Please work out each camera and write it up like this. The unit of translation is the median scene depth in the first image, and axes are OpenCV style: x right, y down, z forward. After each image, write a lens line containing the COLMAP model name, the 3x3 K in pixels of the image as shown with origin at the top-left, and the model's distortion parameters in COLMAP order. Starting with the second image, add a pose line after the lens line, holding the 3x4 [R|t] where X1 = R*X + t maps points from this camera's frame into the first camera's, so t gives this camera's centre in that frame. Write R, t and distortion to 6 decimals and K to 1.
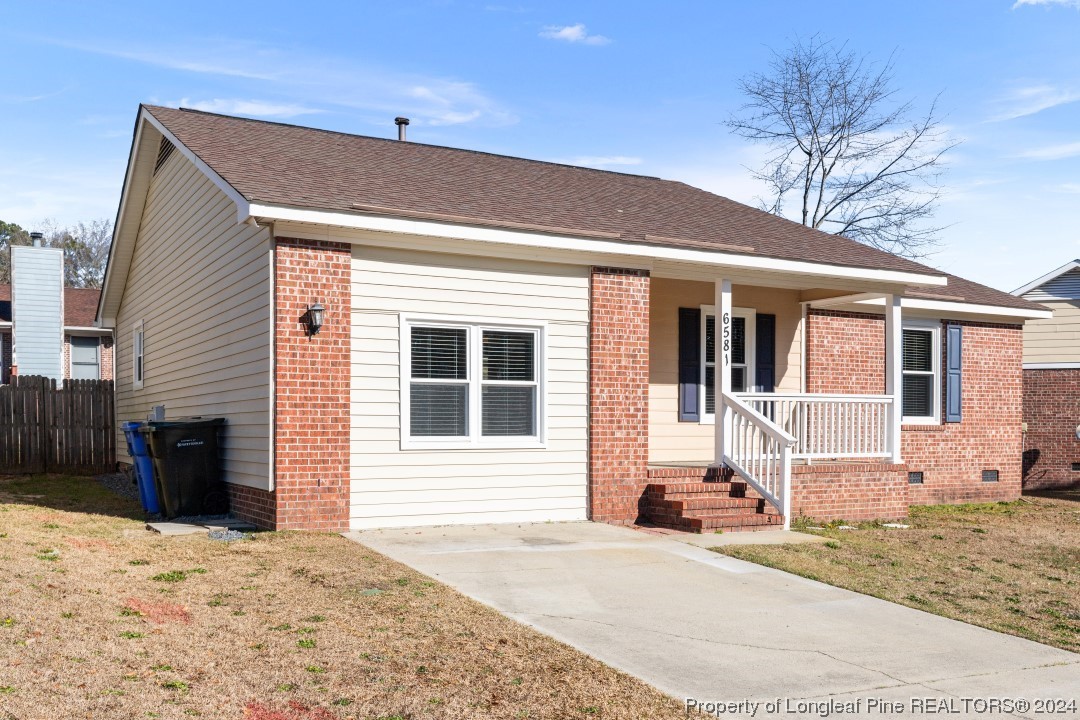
lens RADIAL K [[1043.4, 0, 540.8], [0, 1043.4, 437.4], [0, 0, 1]] dist [0.003533, 0.006866]
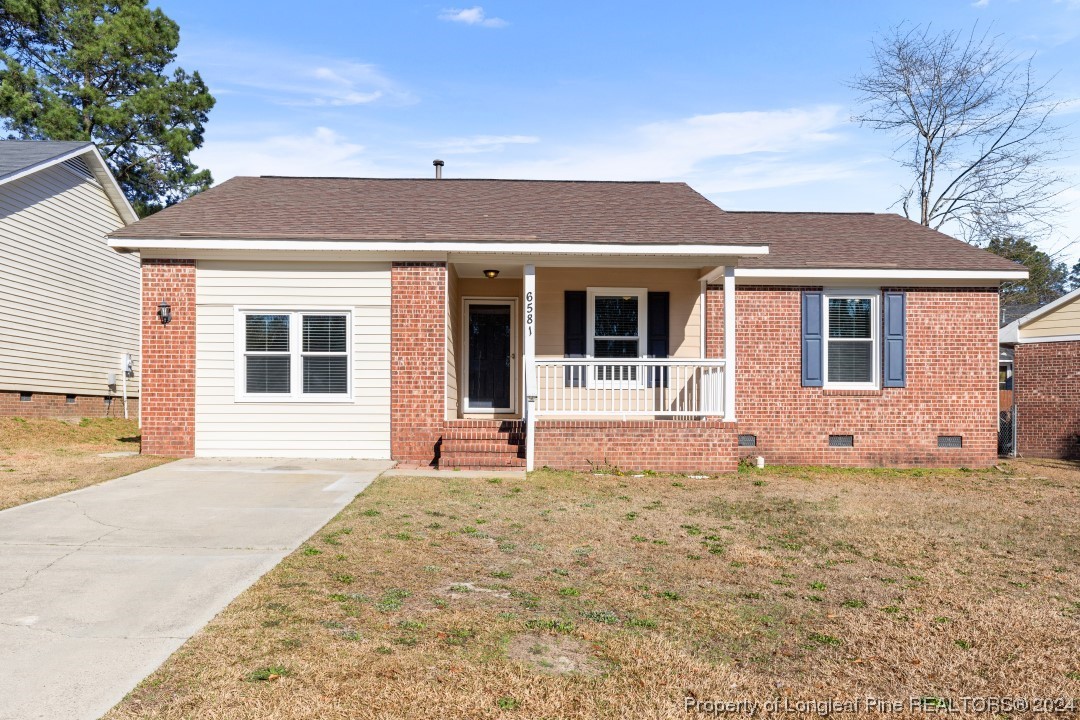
lens RADIAL K [[873.1, 0, 534.1], [0, 873.1, 410.7], [0, 0, 1]] dist [0.005465, 0.003937]
pose [[0.887894, -0.000540, -0.460047, 0.641706], [-0.007222, 0.999860, -0.015112, 0.031882], [0.459991, 0.016741, 0.887766, 0.114579]]
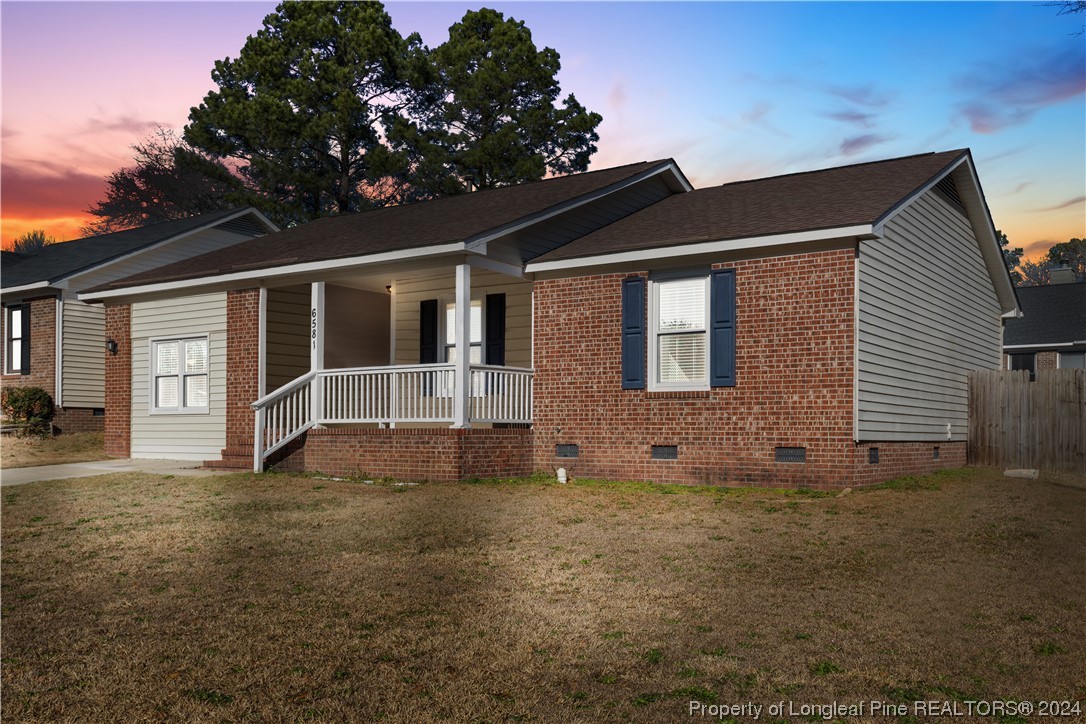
lens RADIAL K [[999.3, 0, 543.0], [0, 999.3, 434.5], [0, 0, 1]] dist [0.004735, 0.007403]
pose [[0.438953, -0.001937, -0.898508, 1.405314], [-0.012377, 0.999890, -0.008202, 0.042290], [0.898425, 0.014721, 0.438881, 0.713512]]
